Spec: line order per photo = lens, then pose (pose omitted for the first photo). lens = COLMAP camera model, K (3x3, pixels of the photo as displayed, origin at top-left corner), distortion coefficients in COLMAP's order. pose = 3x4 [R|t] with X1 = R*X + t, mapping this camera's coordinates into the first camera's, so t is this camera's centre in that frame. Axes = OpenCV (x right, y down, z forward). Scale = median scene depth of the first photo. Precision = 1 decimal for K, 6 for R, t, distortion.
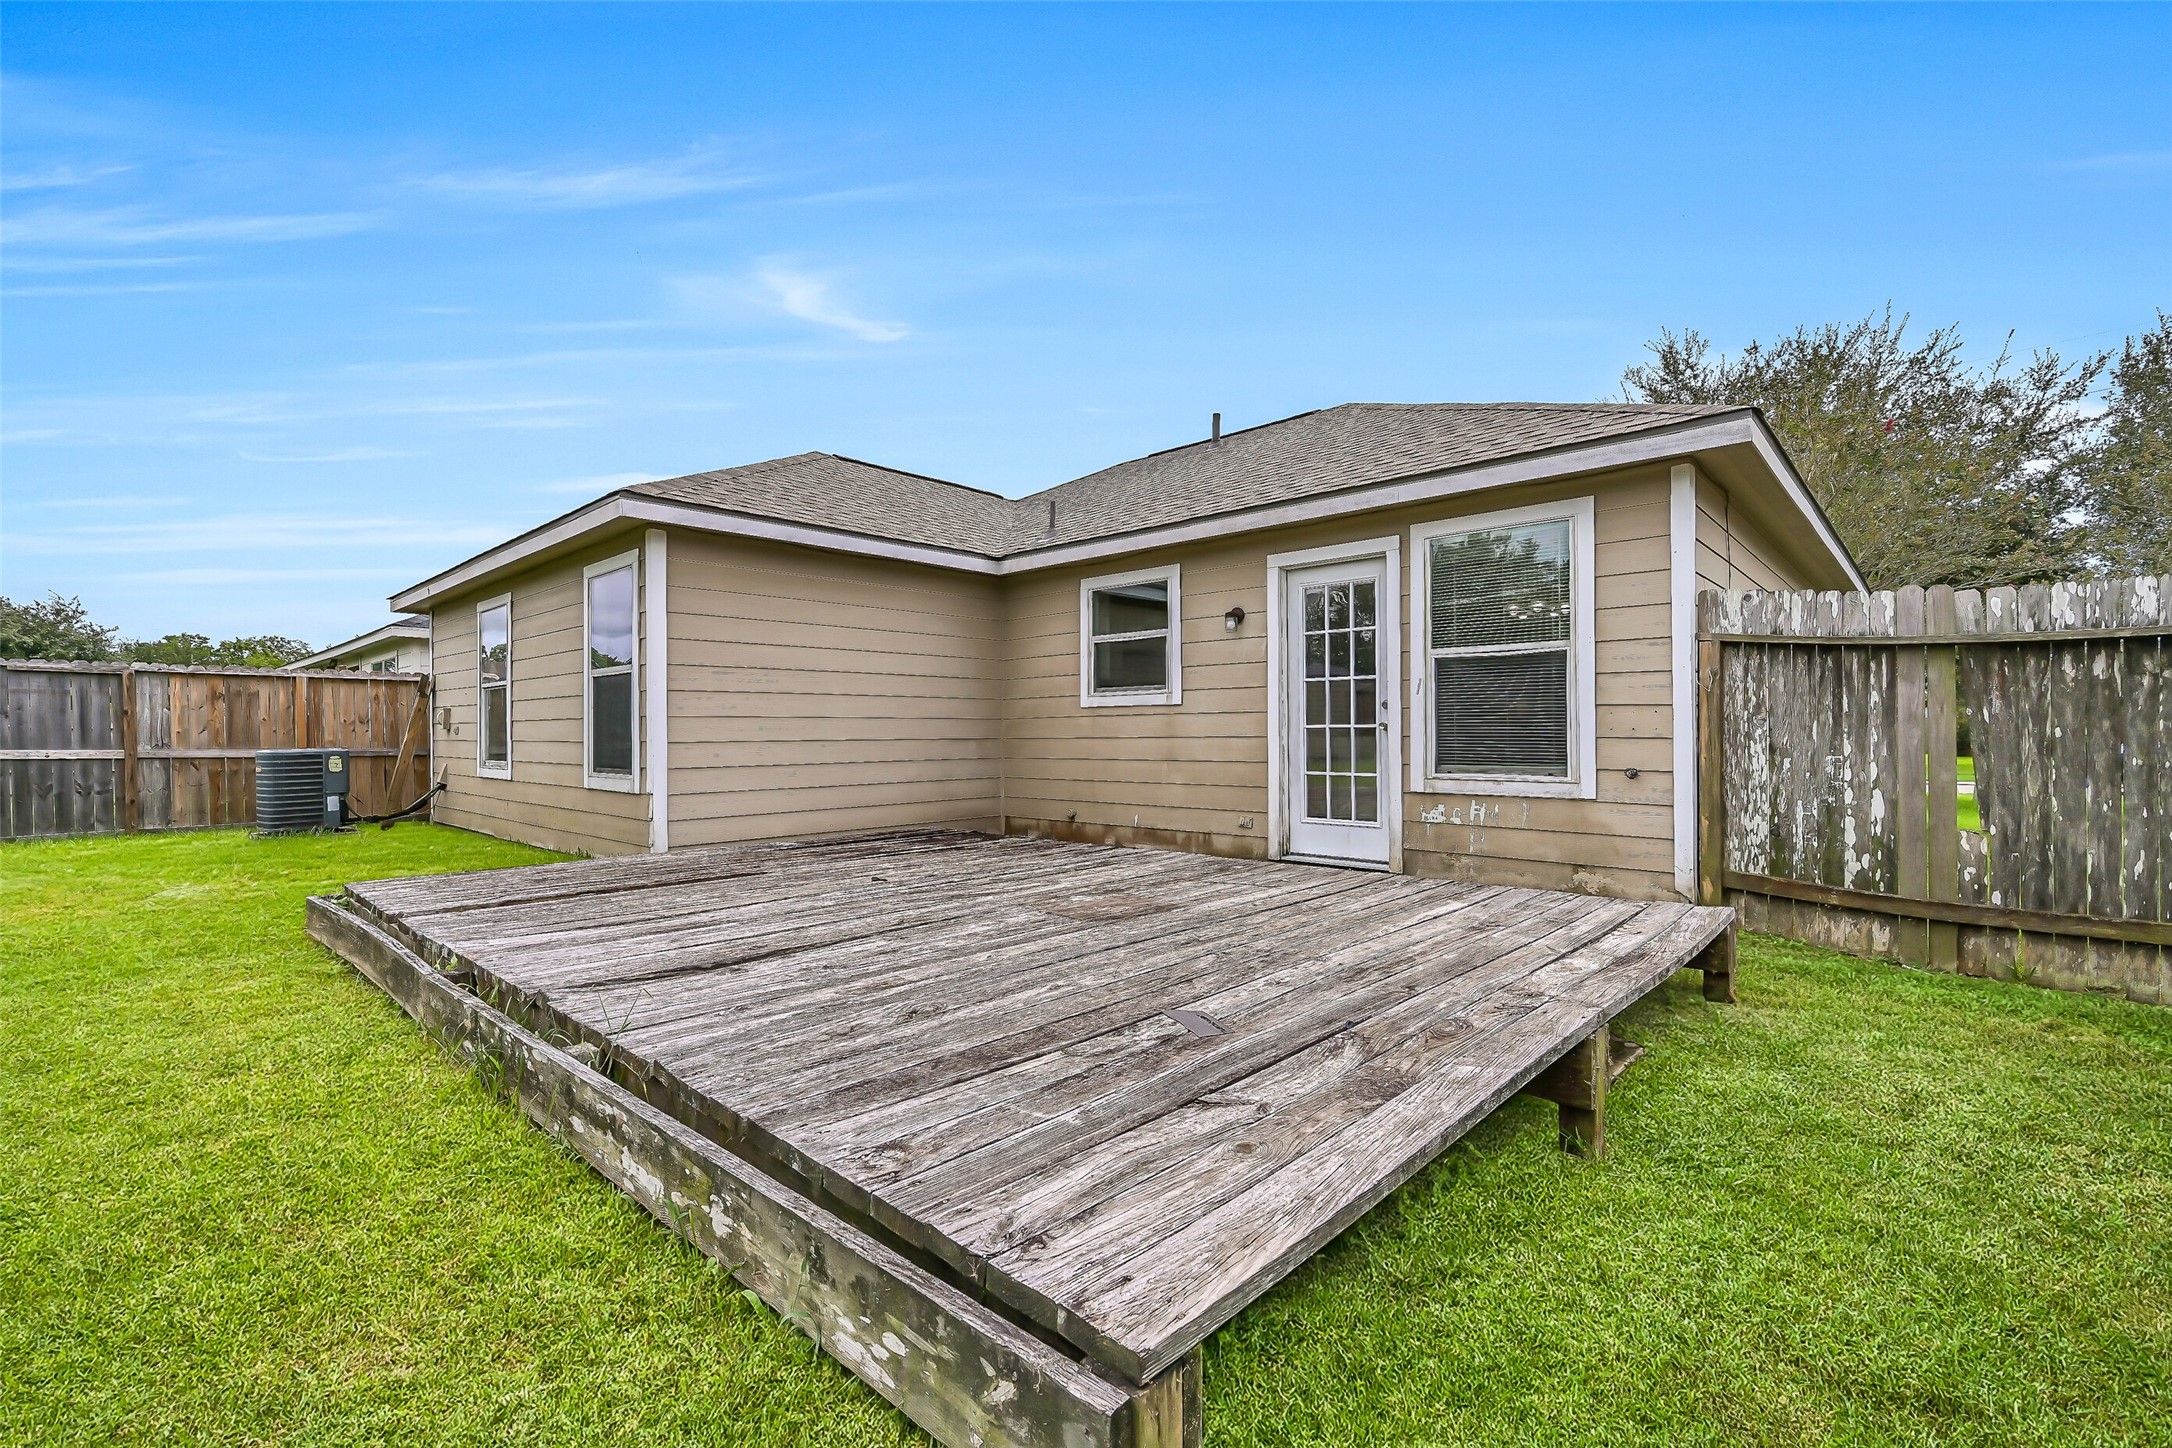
lens RADIAL K [[964.9, 0, 1094.8], [0, 964.9, 726.7], [0, 0, 1]] dist [-0.003064, -0.000937]
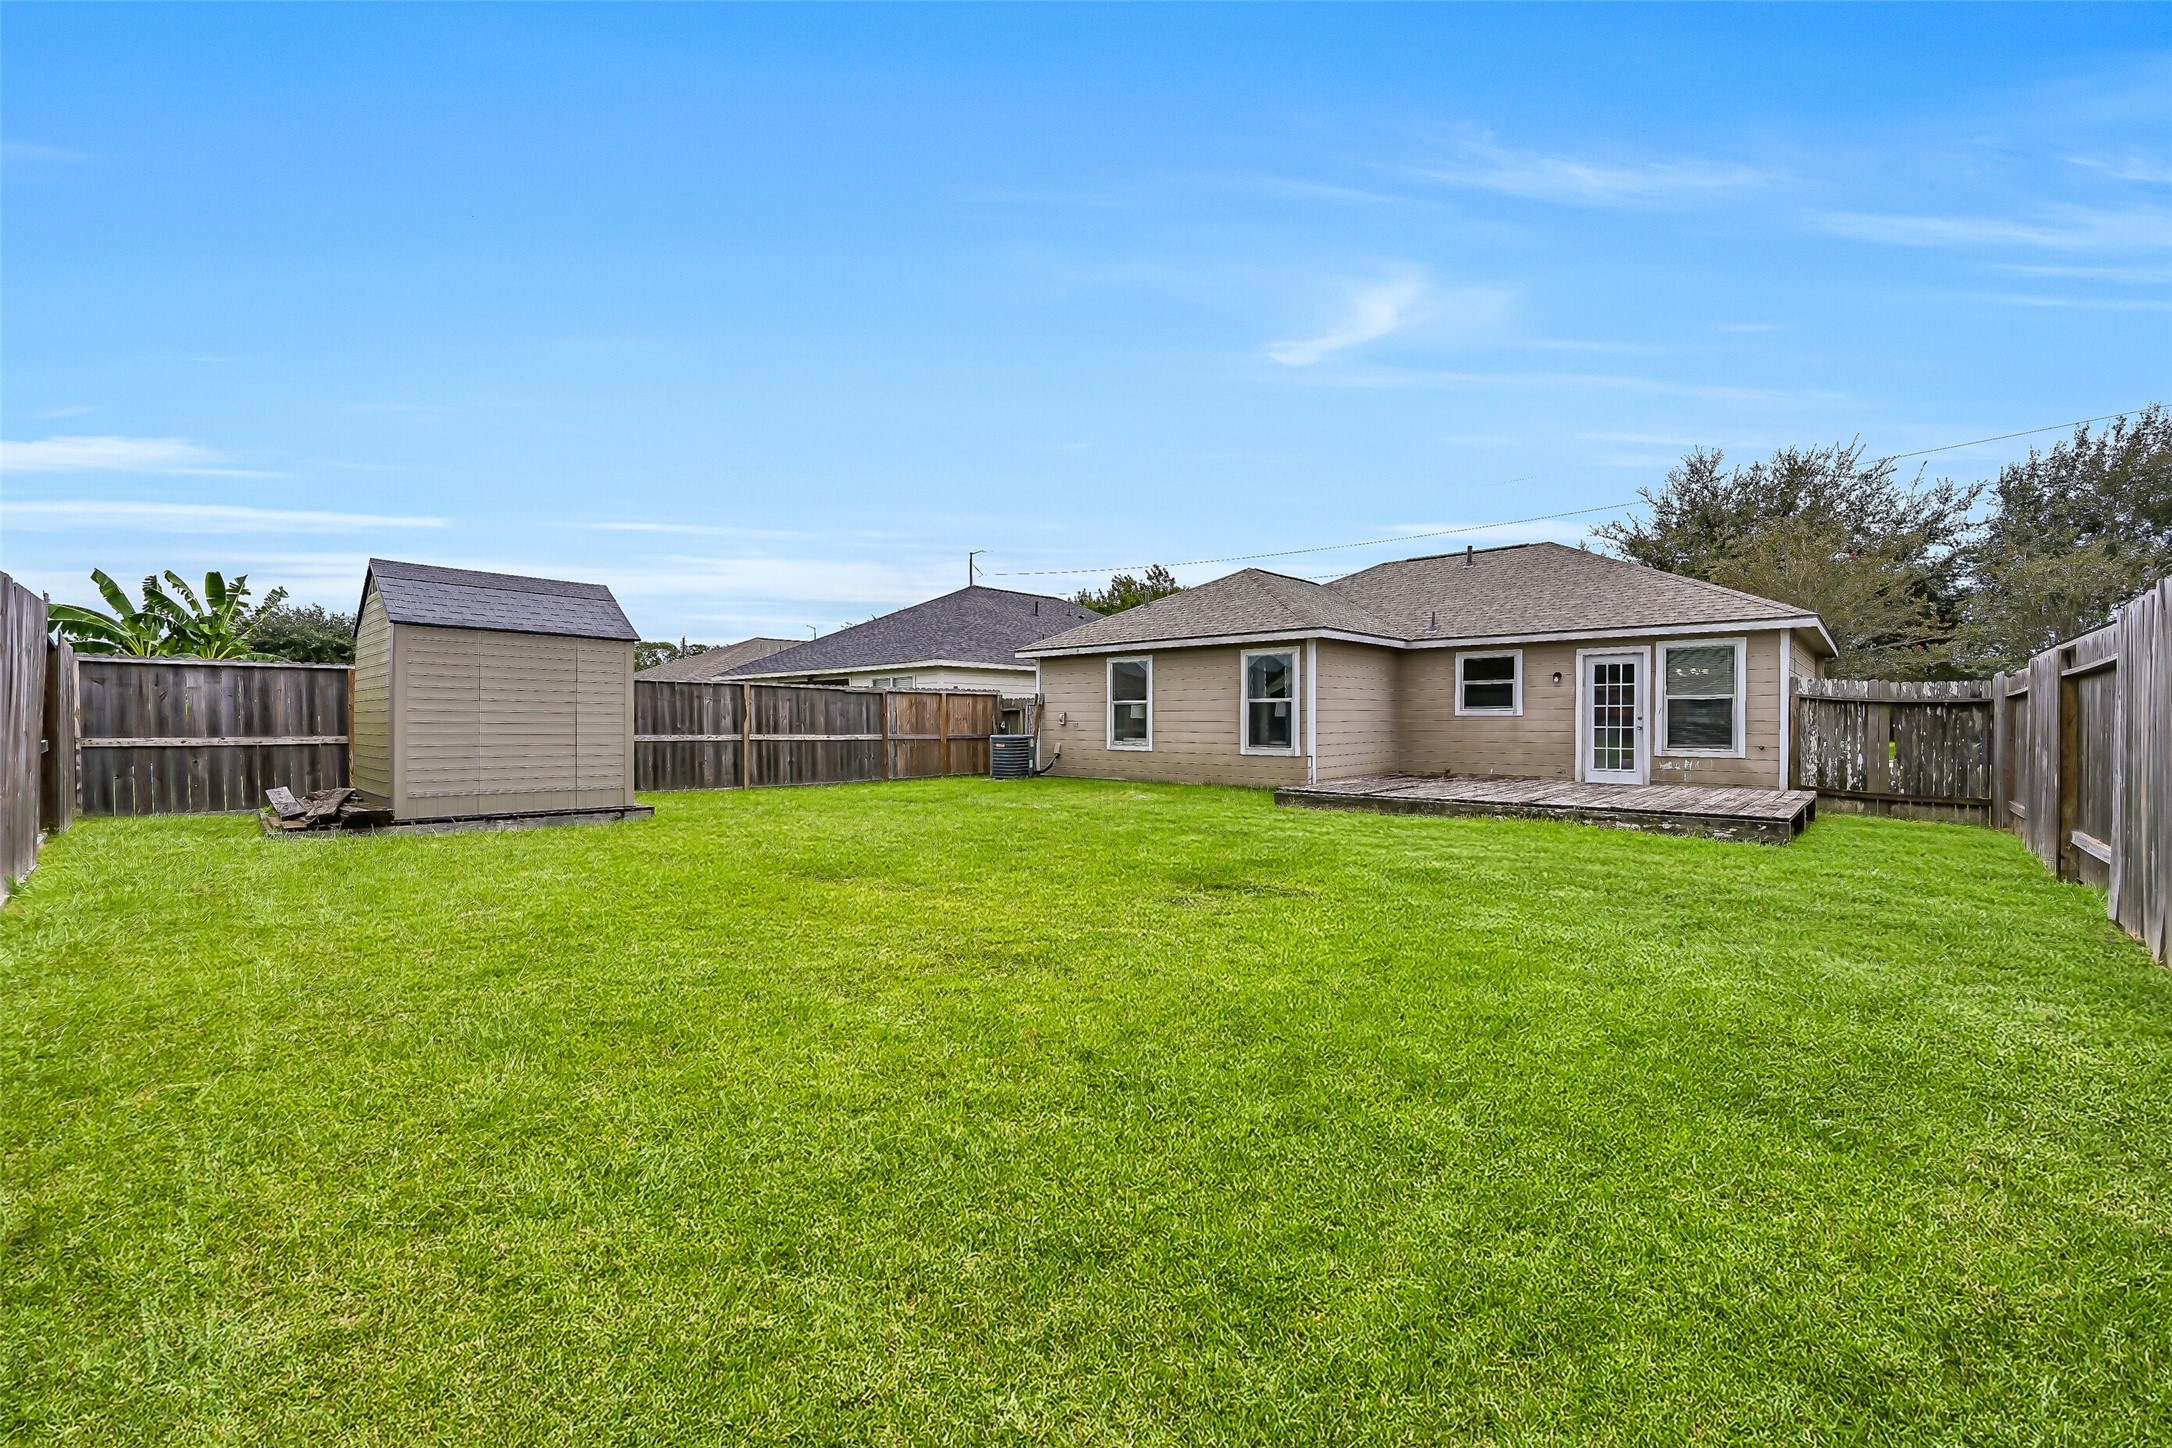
lens RADIAL K [[897.4, 0, 1093.3], [0, 897.4, 729.3], [0, 0, 1]] dist [0.001412, 0.000048]
pose [[0.999887, 0.003117, 0.014676, -1.023740], [-0.003415, 0.999787, 0.020348, -0.035326], [-0.014609, -0.020396, 0.999685, -1.108324]]
